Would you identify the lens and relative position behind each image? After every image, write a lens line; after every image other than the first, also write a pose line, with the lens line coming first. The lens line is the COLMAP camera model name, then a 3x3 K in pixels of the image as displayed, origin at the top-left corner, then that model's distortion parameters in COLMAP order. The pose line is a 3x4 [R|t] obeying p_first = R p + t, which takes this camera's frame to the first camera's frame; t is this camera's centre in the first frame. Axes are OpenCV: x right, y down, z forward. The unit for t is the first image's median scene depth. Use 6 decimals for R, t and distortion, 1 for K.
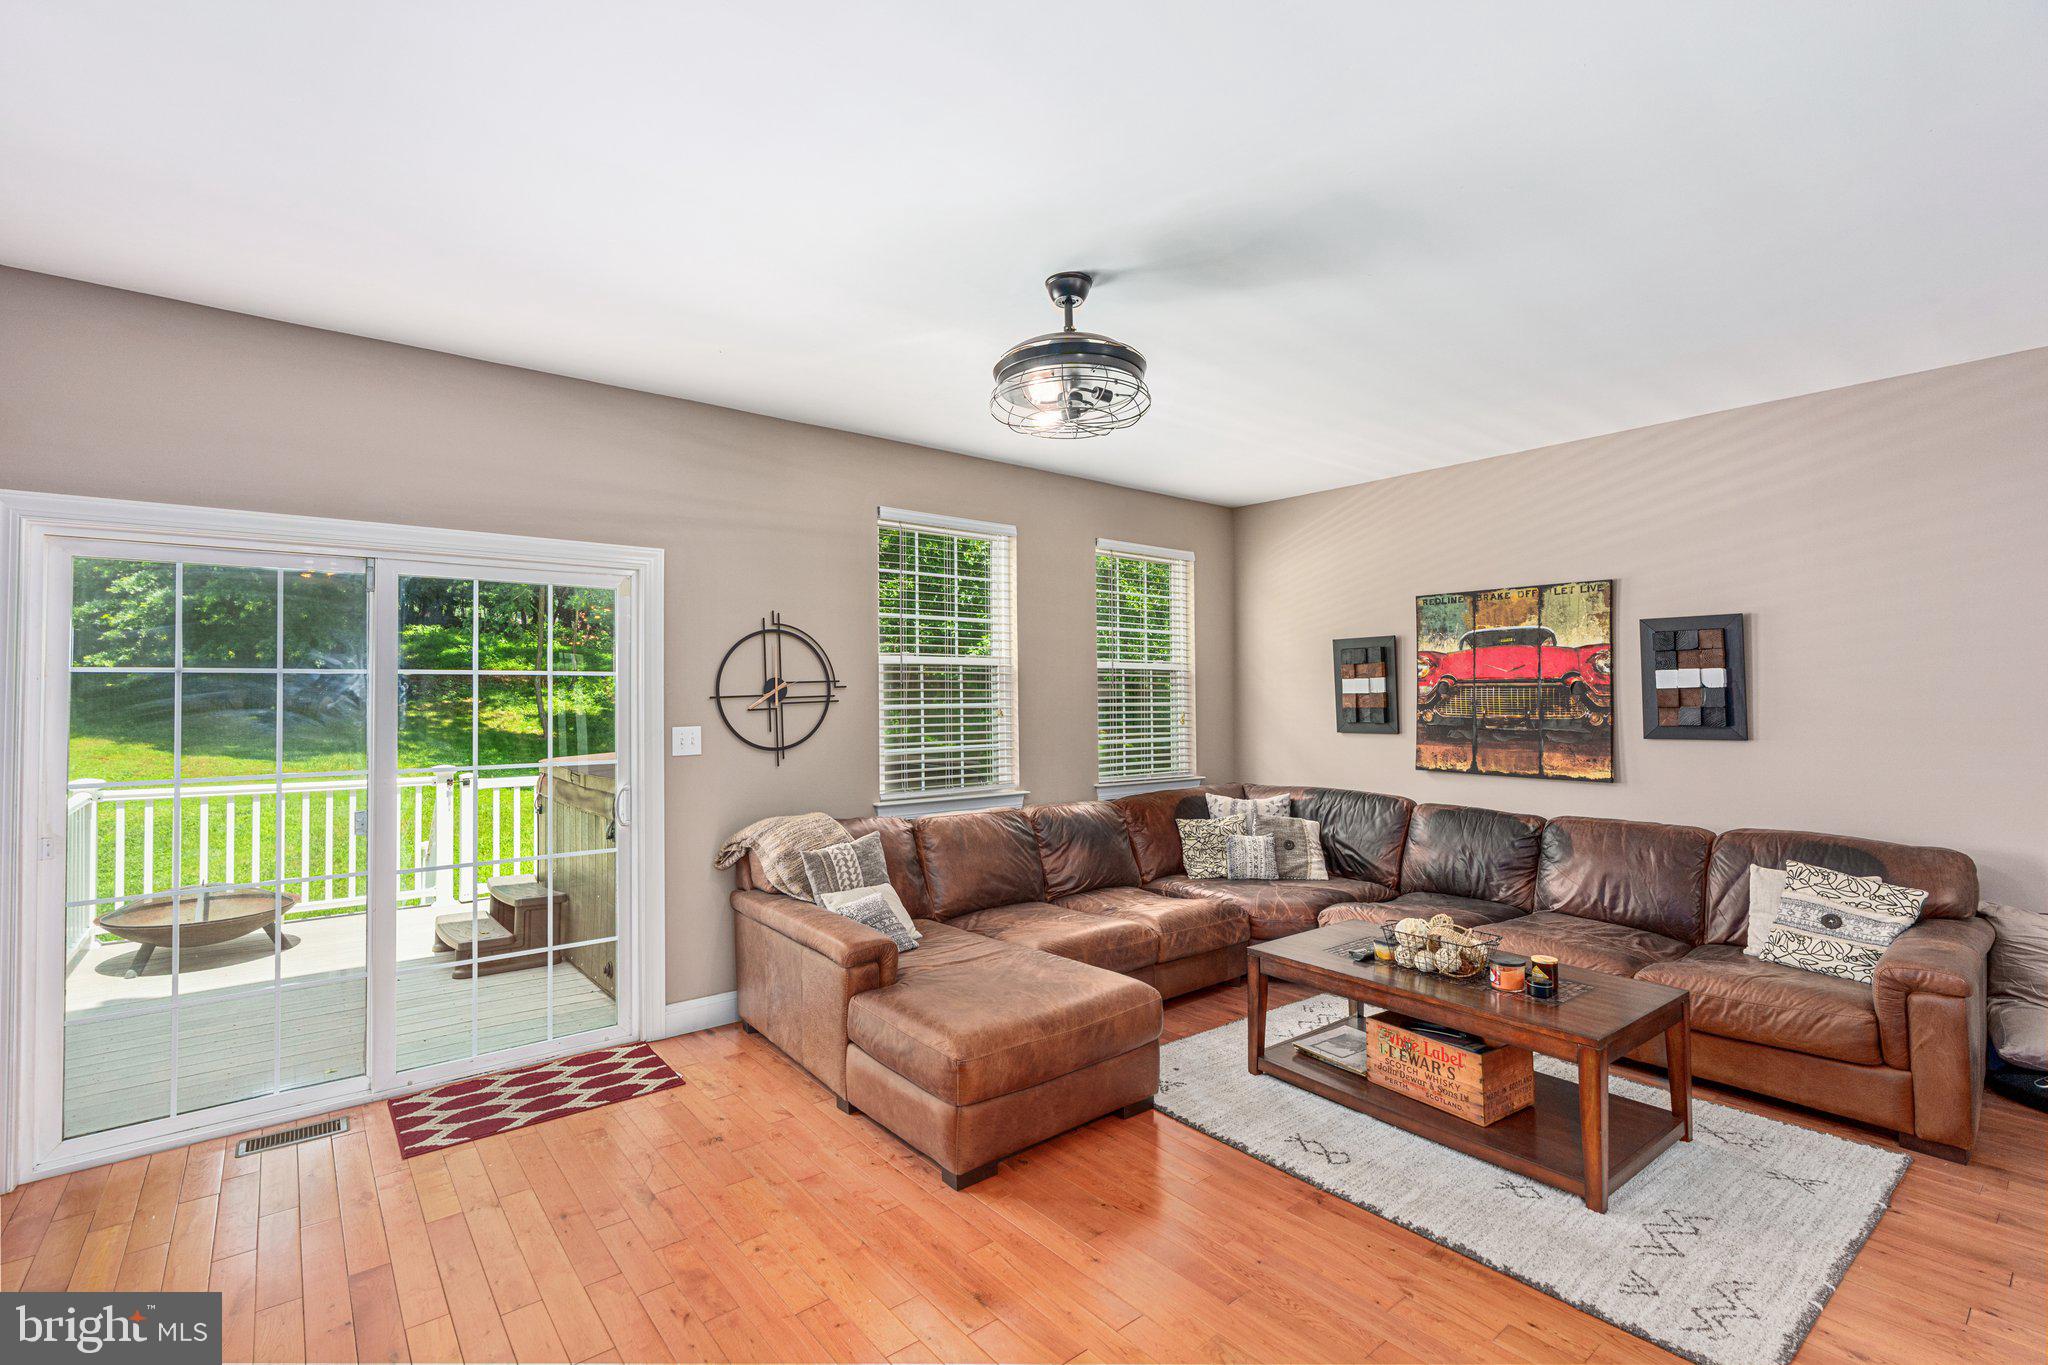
lens RADIAL K [[914.6, 0, 1011.4], [0, 914.6, 681.9], [0, 0, 1]] dist [-0.007218, 0.001887]
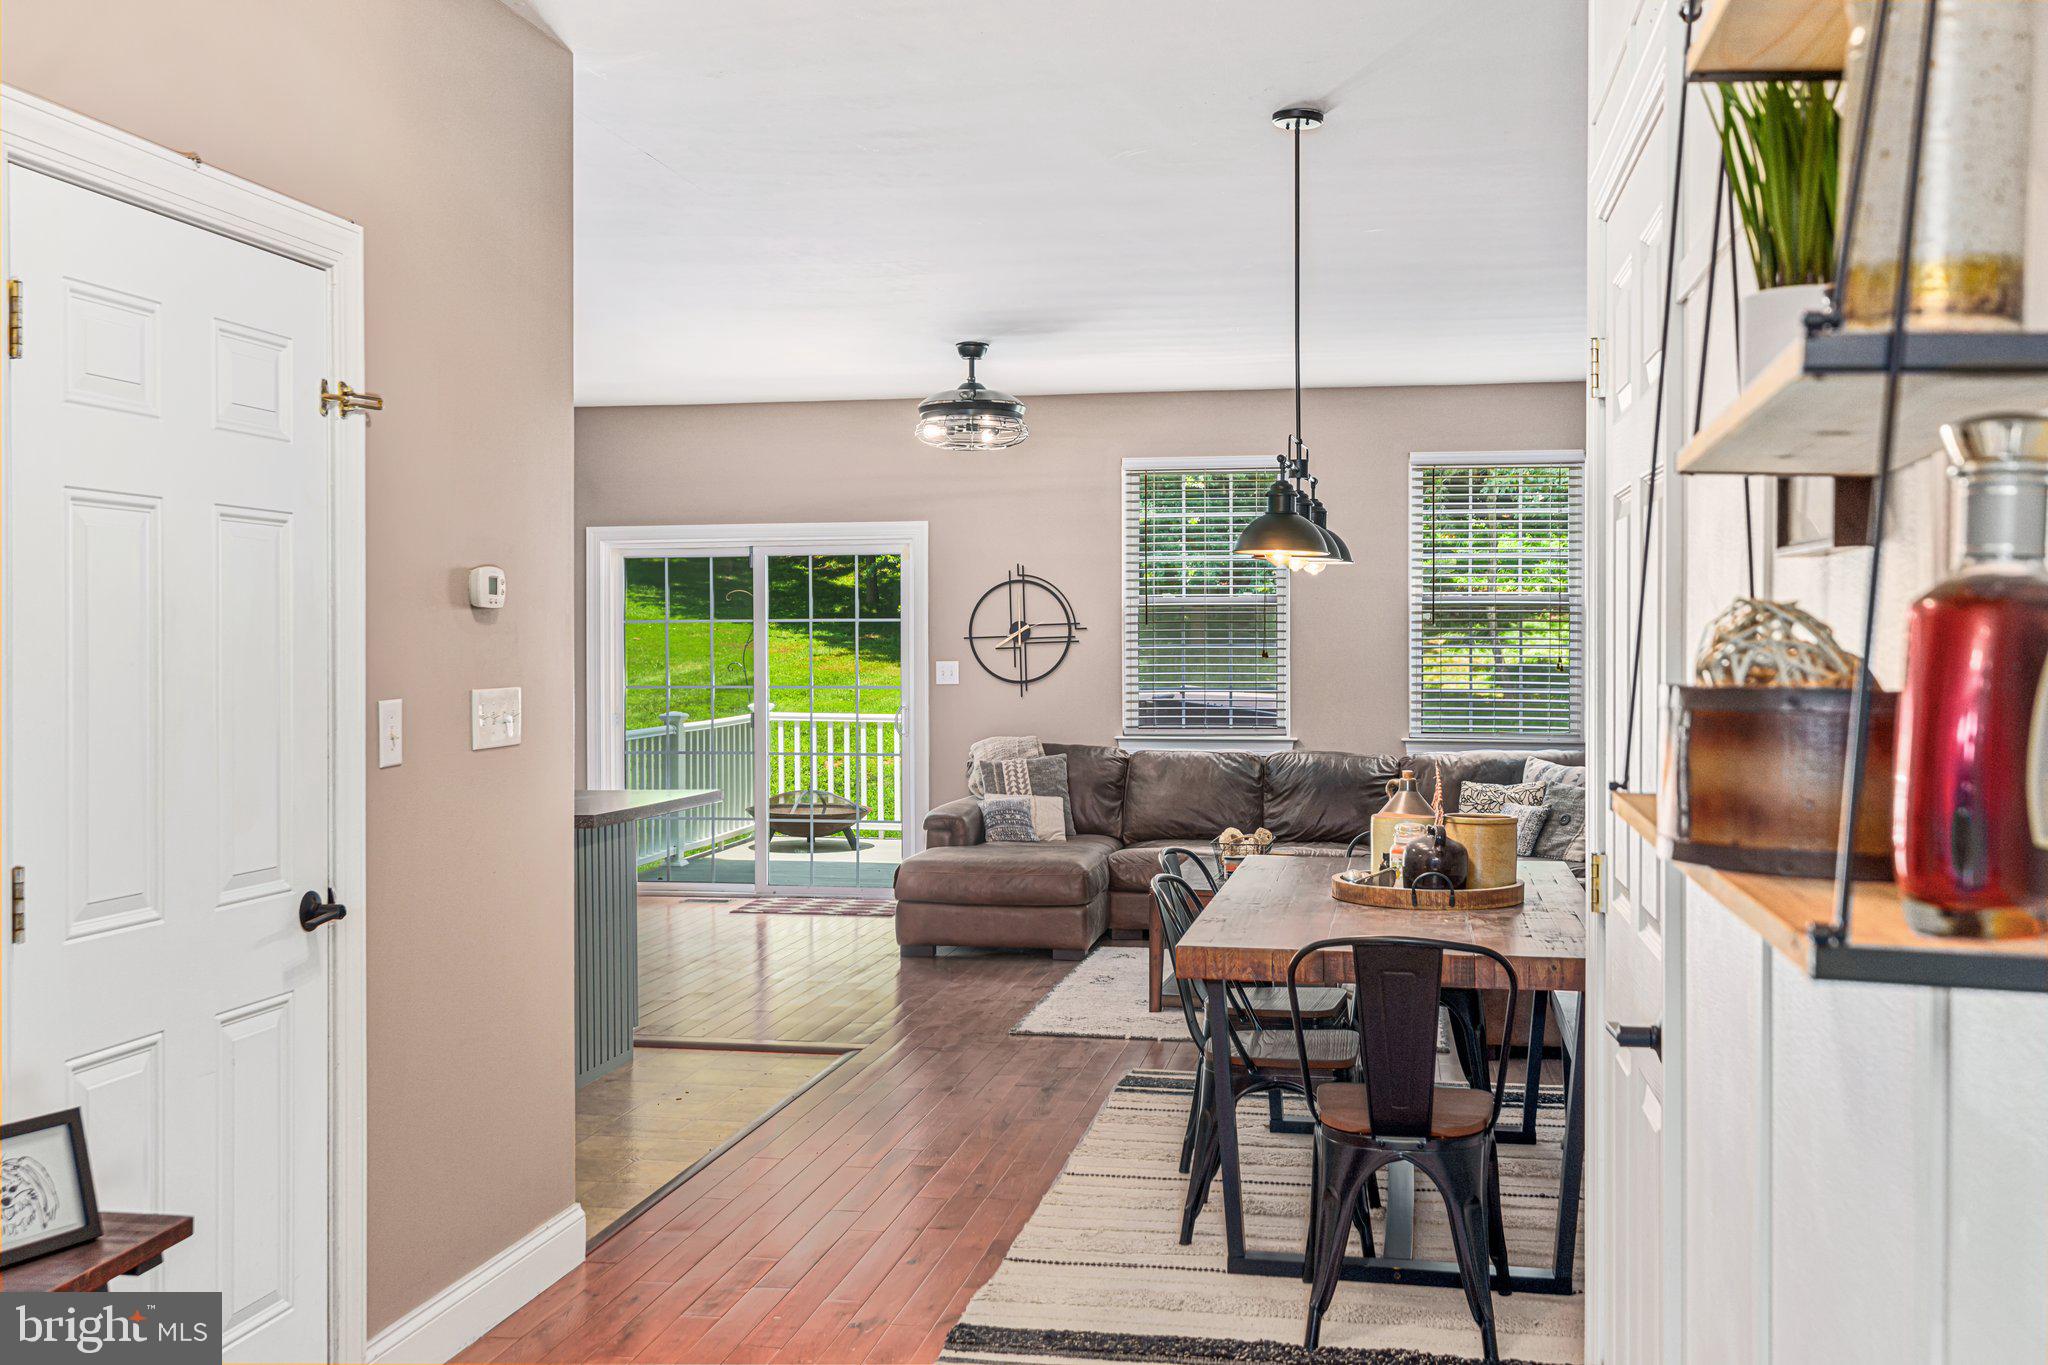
lens RADIAL K [[2002.9, 0, 1082.5], [0, 2002.9, 635.6], [0, 0, 1]] dist [0.020759, 0.000000]
pose [[0.670891, -0.000066, -0.741556, 1.686374], [0.011923, 0.999872, 0.010698, -0.012617], [0.741460, -0.016019, 0.670806, -0.655372]]
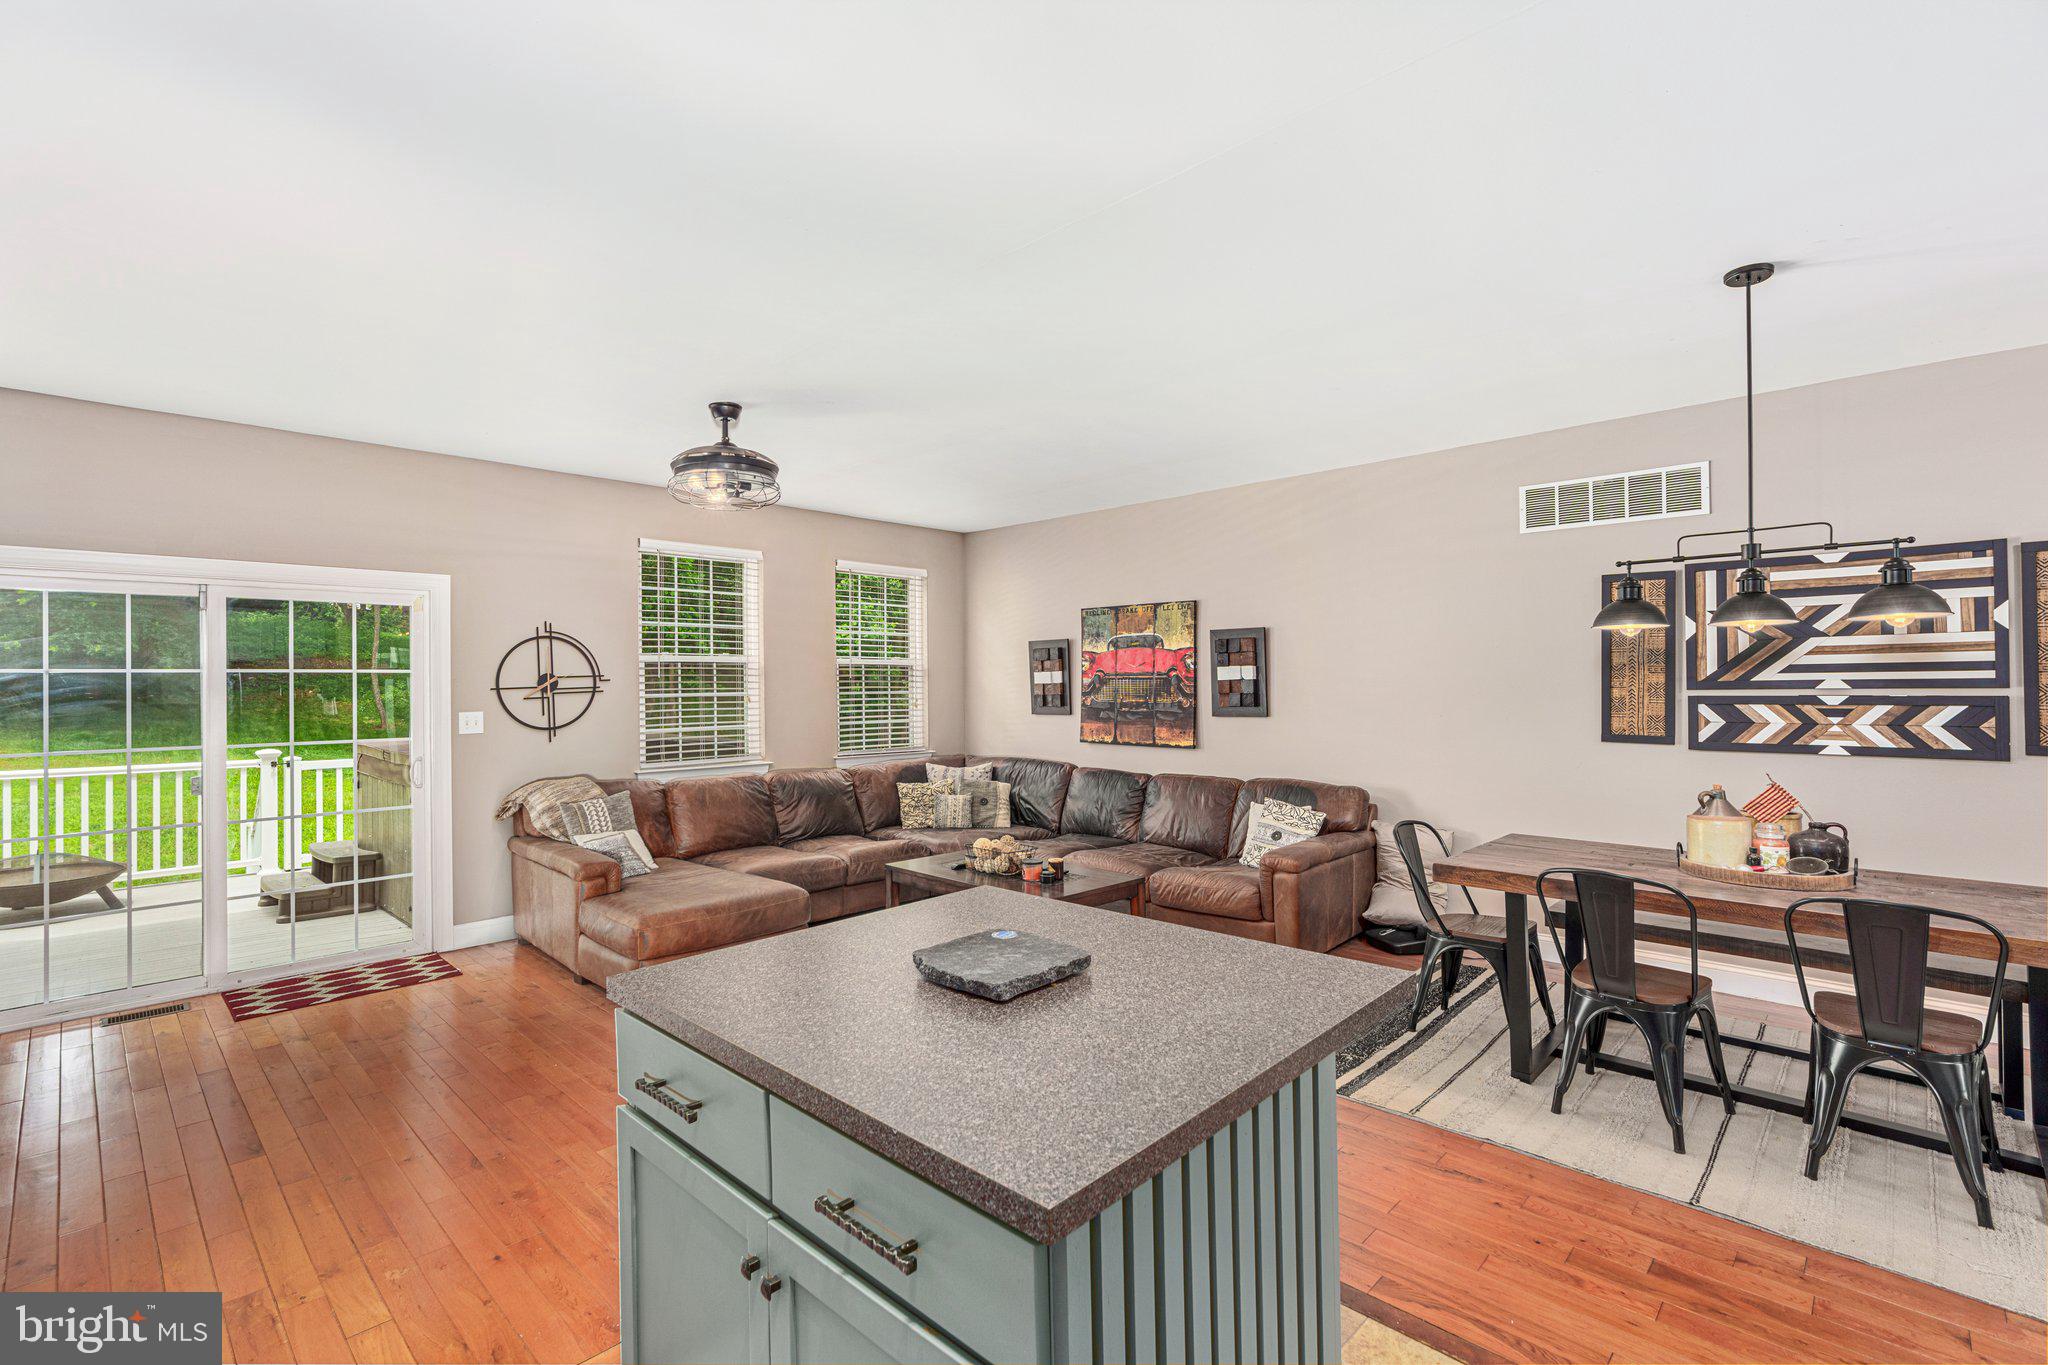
lens RADIAL K [[914.6, 0, 1013.2], [0, 914.6, 678.1], [0, 0, 1]] dist [-0.007218, 0.001887]
pose [[0.991907, -0.001871, 0.126951, 0.227434], [0.000703, 0.999957, 0.009245, -0.009269], [-0.126963, -0.009081, 0.991866, -0.355817]]
